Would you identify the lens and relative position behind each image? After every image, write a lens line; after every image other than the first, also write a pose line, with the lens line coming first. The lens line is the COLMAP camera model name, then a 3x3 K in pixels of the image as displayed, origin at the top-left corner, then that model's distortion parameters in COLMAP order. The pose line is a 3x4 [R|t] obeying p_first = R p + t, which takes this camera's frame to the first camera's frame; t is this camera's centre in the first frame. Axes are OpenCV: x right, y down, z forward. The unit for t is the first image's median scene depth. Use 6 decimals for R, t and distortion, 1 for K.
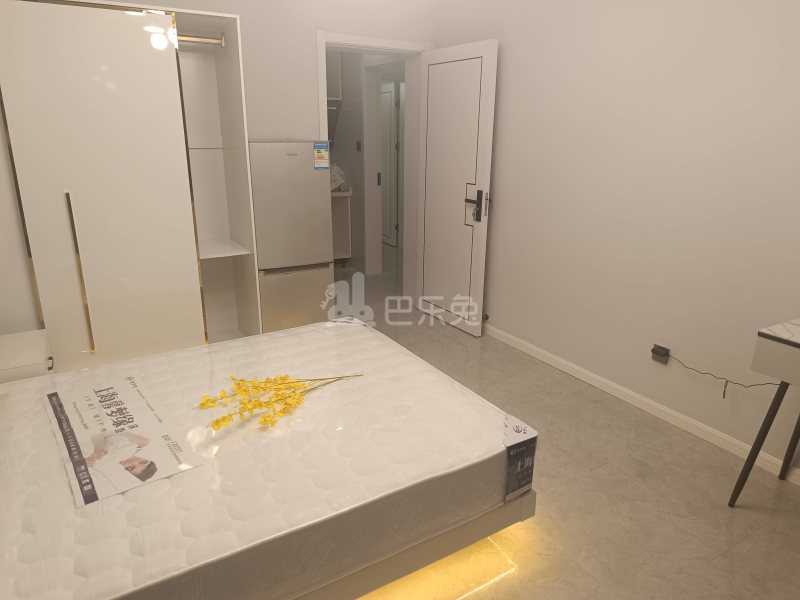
lens RADIAL K [[544.6, 0, 404.9], [0, 544.6, 298.9], [0, 0, 1]] dist [0.004071, -0.000179]
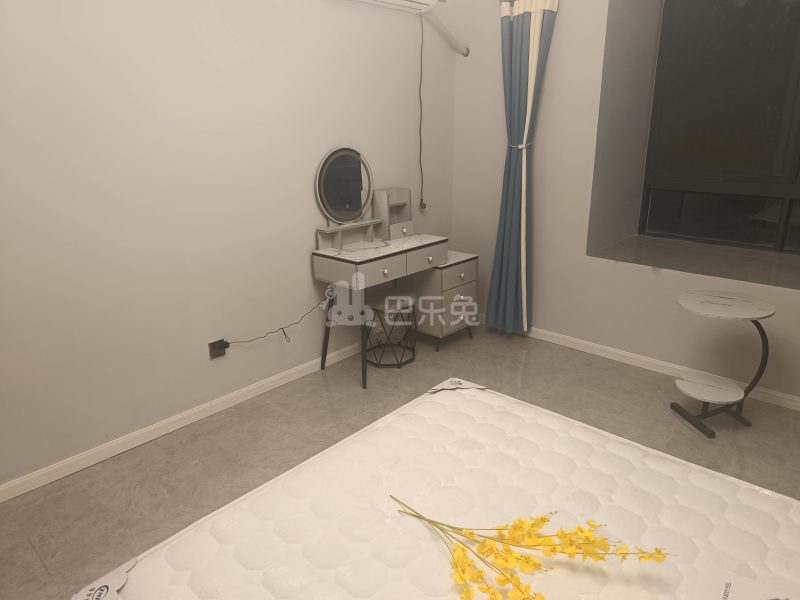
lens RADIAL K [[544.6, 0, 404.9], [0, 544.6, 298.9], [0, 0, 1]] dist [0.004071, -0.000179]
pose [[-0.277236, -0.307743, 0.910184, -0.509138], [0.298101, 0.873017, 0.385976, -0.264740], [-0.913387, 0.378333, -0.150293, 0.831424]]
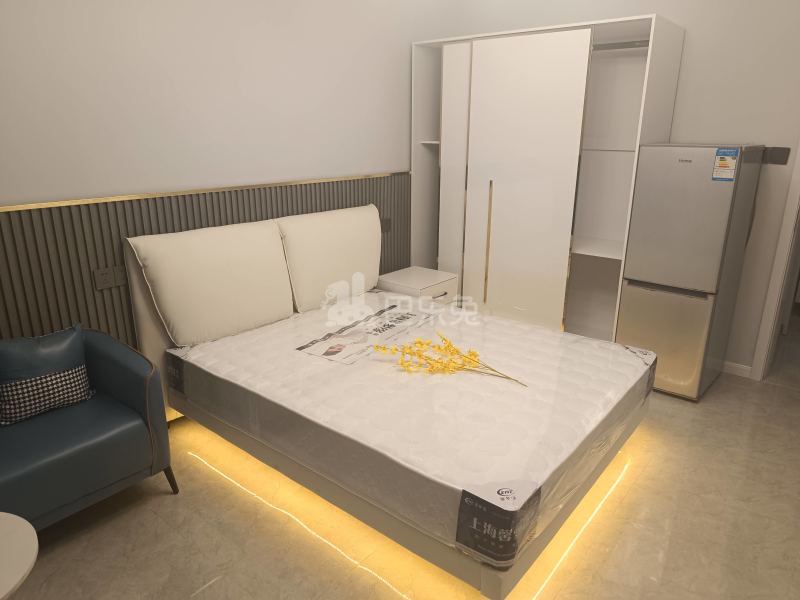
lens RADIAL K [[544.6, 0, 404.9], [0, 544.6, 298.9], [0, 0, 1]] dist [0.004071, -0.000179]
pose [[0.330458, 0.275780, -0.902631, 0.580432], [-0.279616, 0.942032, 0.185449, -0.106107], [0.901450, 0.191107, 0.388415, 0.337929]]
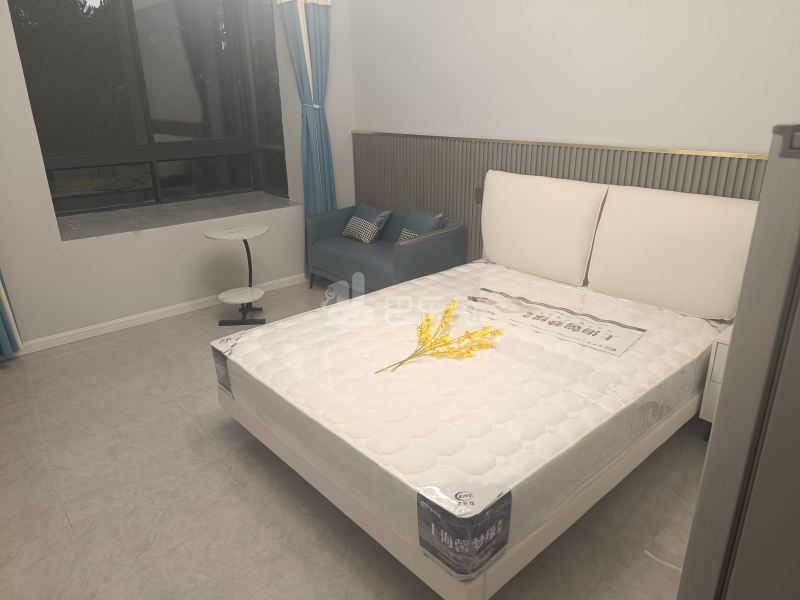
lens RADIAL K [[555.4, 0, 399.2], [0, 555.4, 286.4], [0, 0, 1]] dist [0.154214, -0.000136]
pose [[-0.983109, 0.067446, -0.170141, 0.031121], [-0.046645, 0.806588, 0.589271, -0.445398], [0.176977, 0.587254, -0.789817, 1.406340]]
